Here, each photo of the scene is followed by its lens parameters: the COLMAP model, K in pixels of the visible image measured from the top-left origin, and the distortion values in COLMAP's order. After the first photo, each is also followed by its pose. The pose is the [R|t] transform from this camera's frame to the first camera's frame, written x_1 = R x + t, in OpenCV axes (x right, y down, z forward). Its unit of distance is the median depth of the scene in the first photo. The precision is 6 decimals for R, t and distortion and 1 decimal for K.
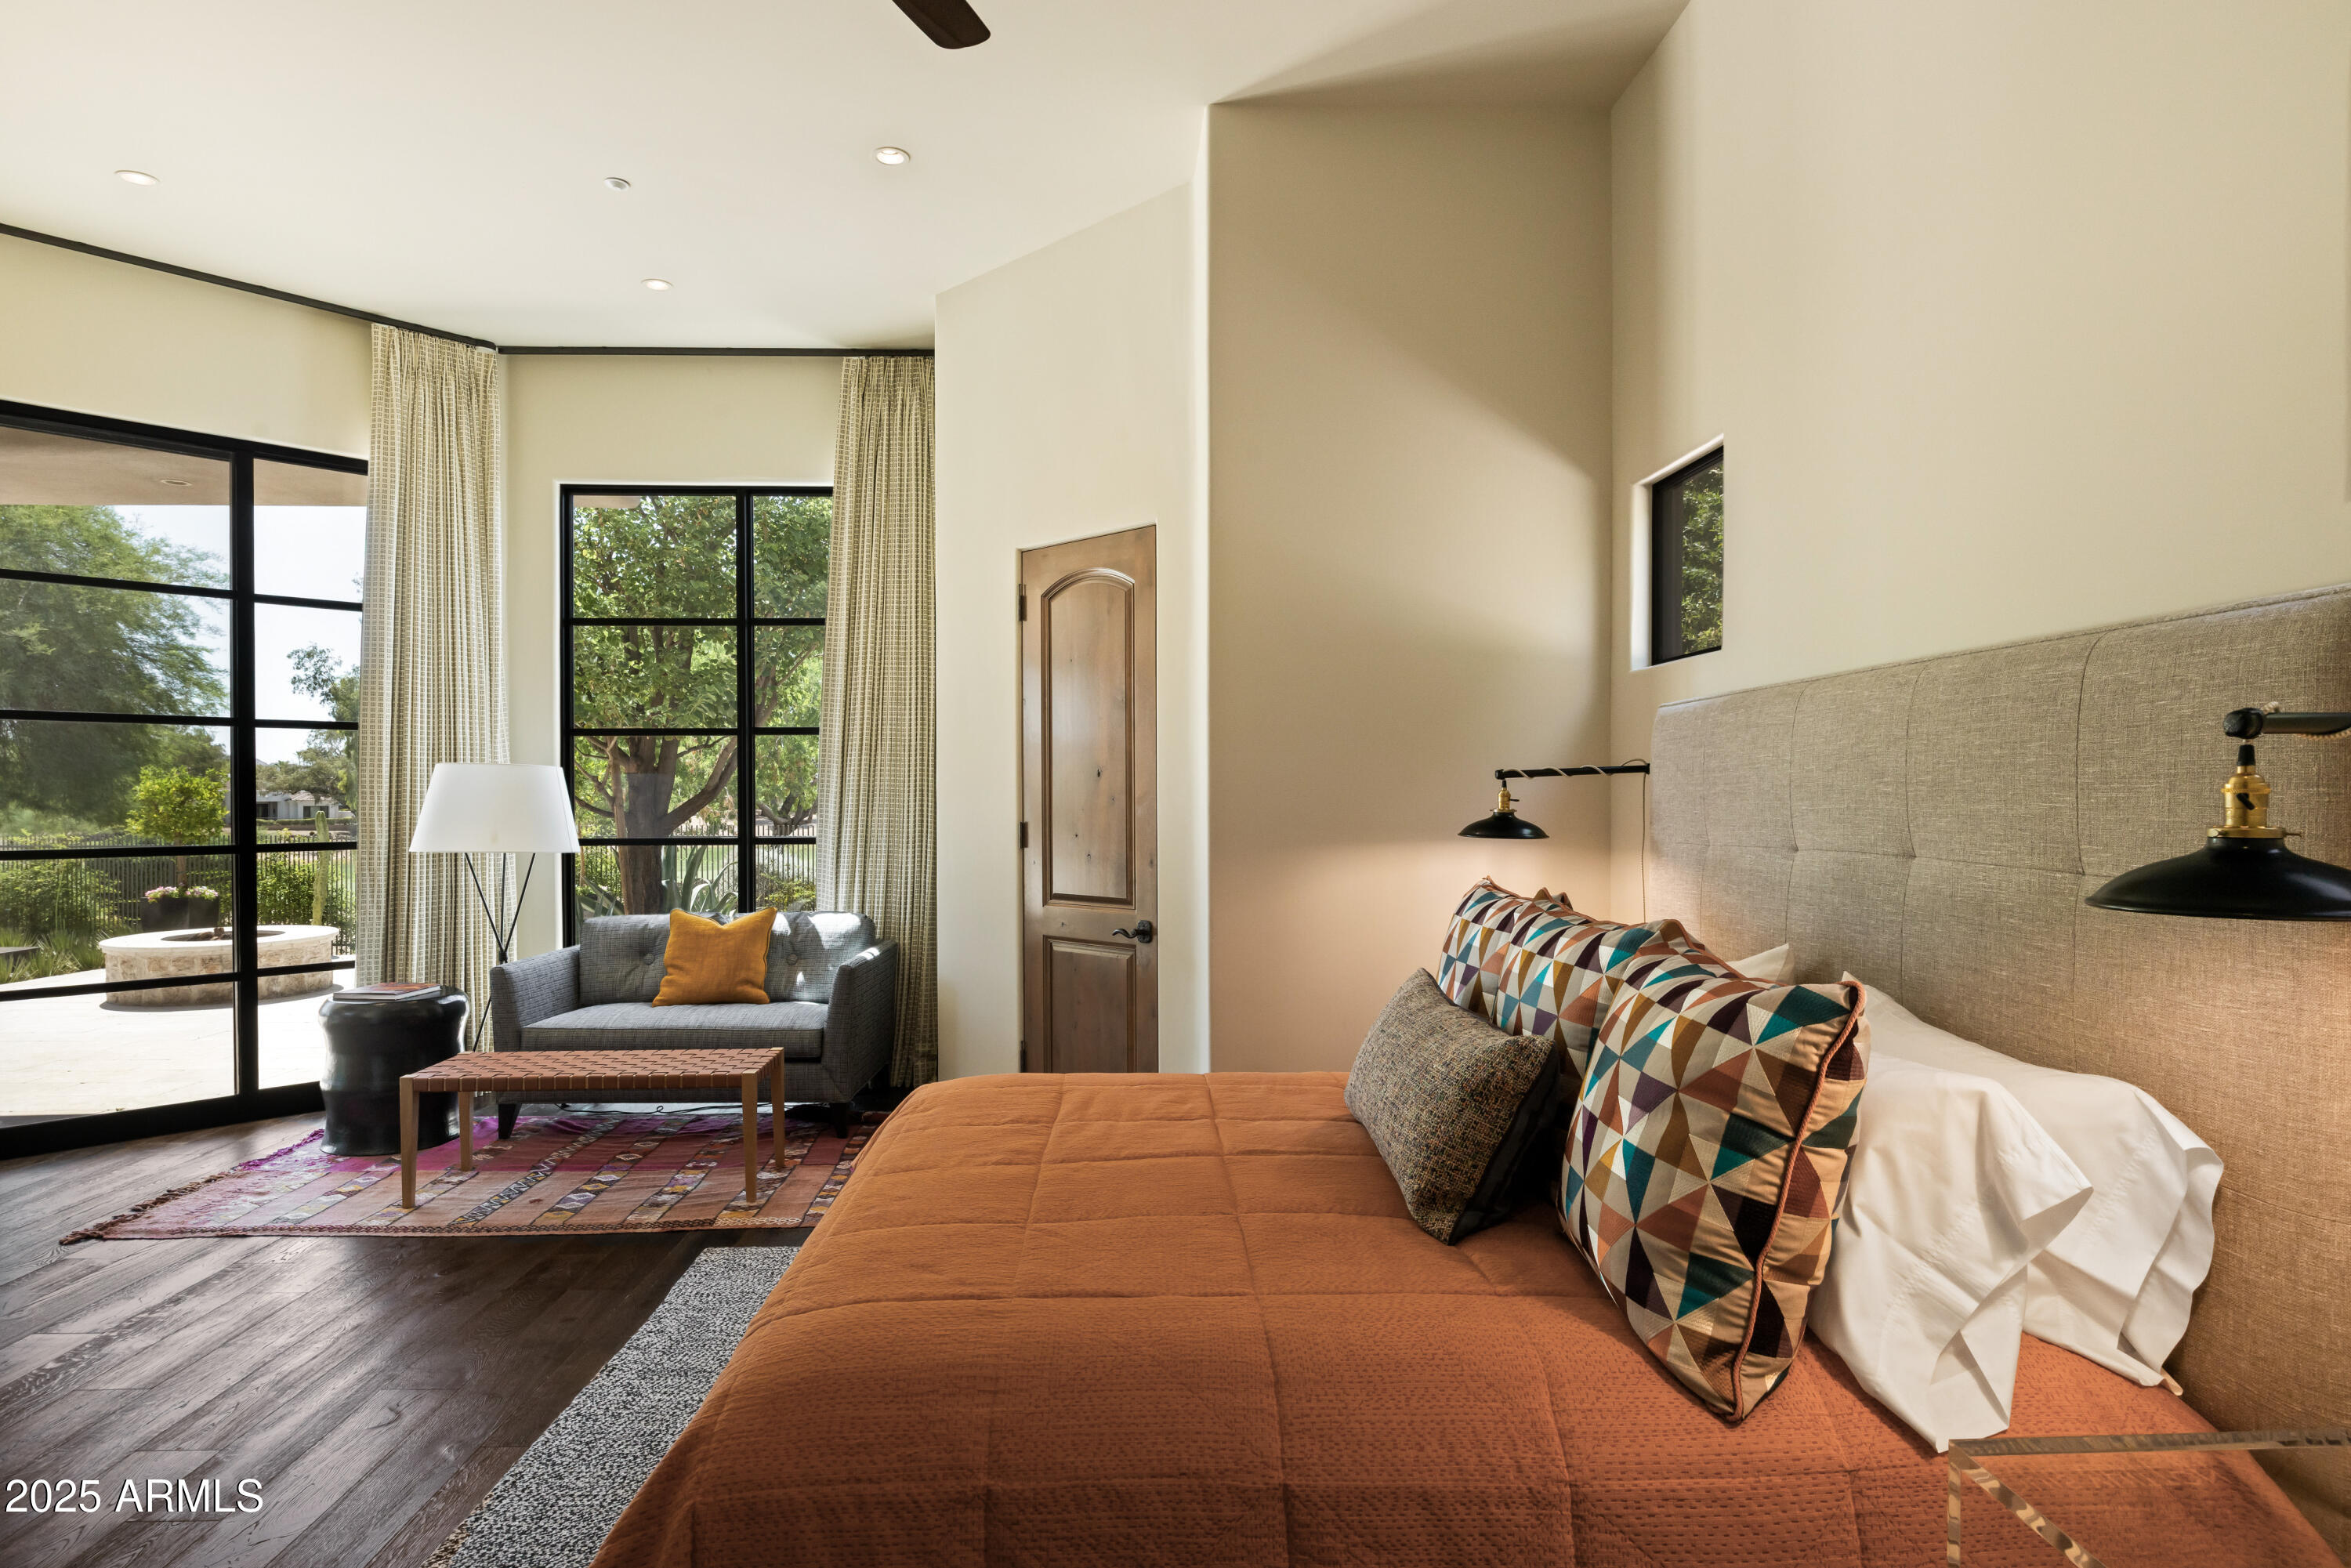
lens RADIAL K [[1342.7, 0, 1196.0], [0, 1342.7, 793.1], [0, 0, 1]] dist [0.003193, -0.001133]
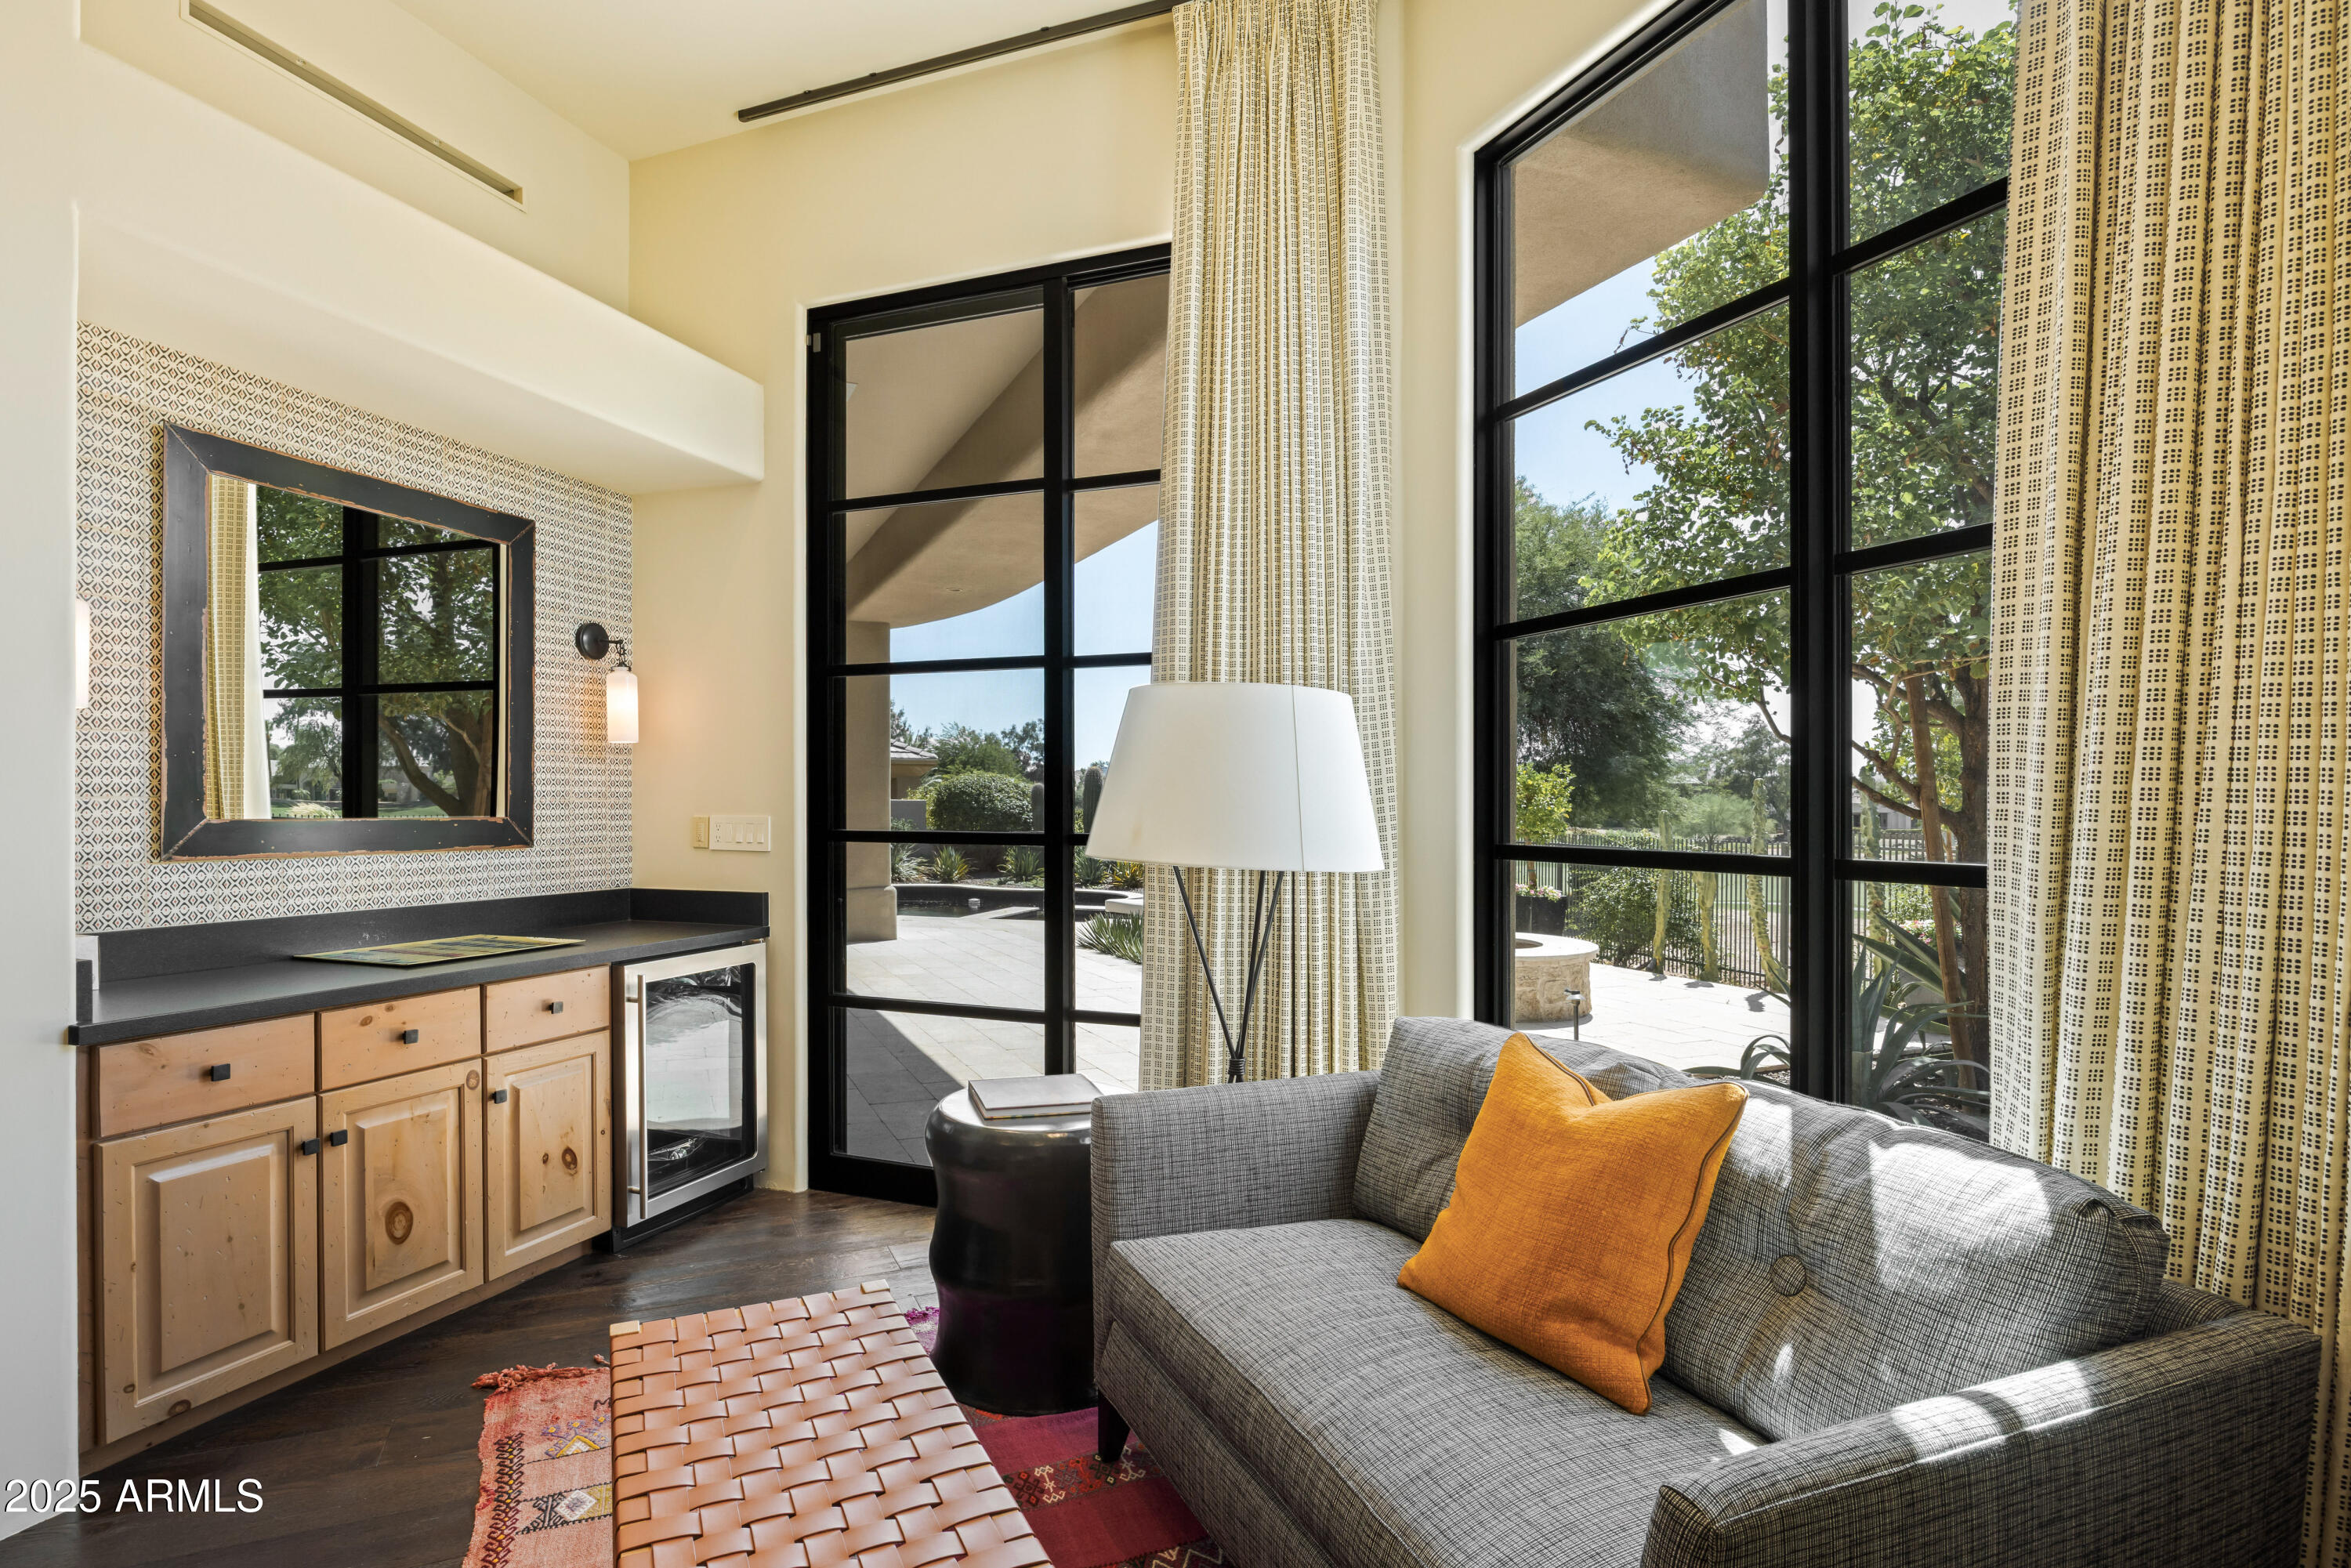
lens RADIAL K [[1134.5, 0, 1170.0], [0, 1134.5, 793.7], [0, 0, 1]] dist [-0.005186, 0.002225]
pose [[0.343880, -0.007427, -0.938984, -0.120423], [-0.005774, 0.999933, -0.010023, 0.022461], [0.938996, 0.008868, 0.343814, 0.838158]]
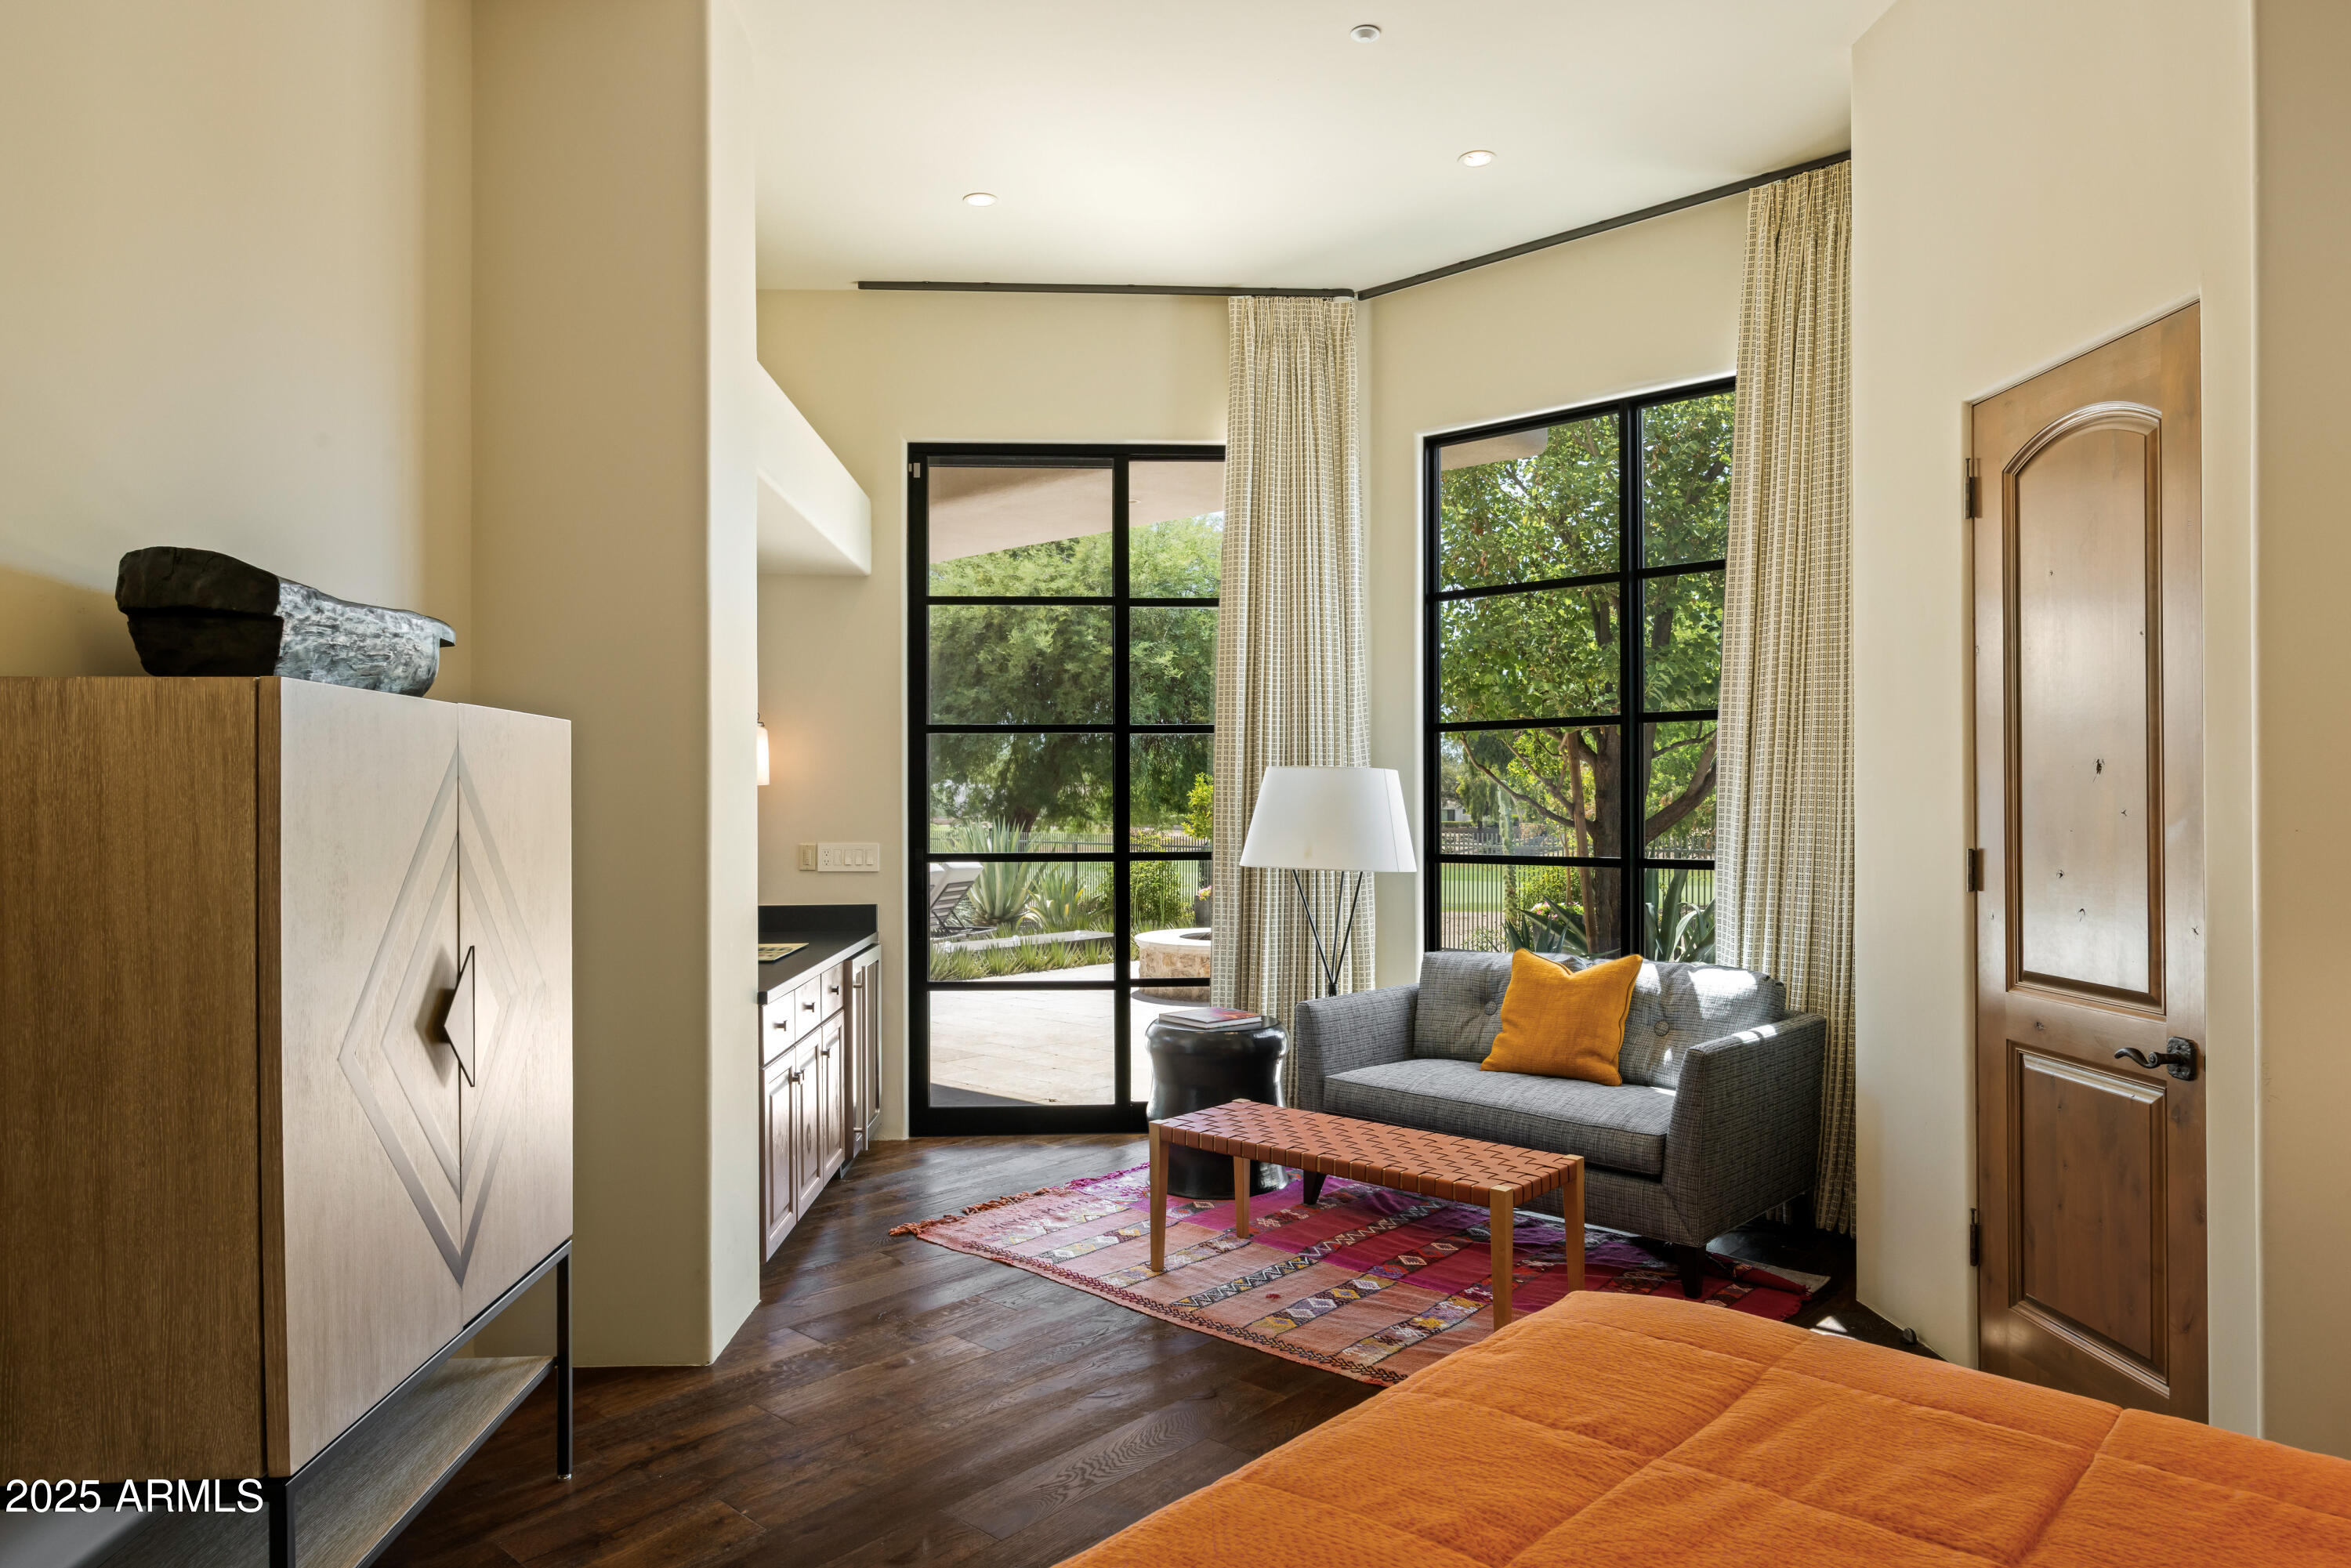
lens RADIAL K [[1473.9, 0, 1157.9], [0, 1473.9, 791.1], [0, 0, 1]] dist [-0.006000, 0.002756]
pose [[0.695174, -0.004097, -0.718830, 0.090343], [0.001447, 0.999990, -0.004300, -0.002213], [0.718840, 0.001949, 0.695173, 0.262976]]
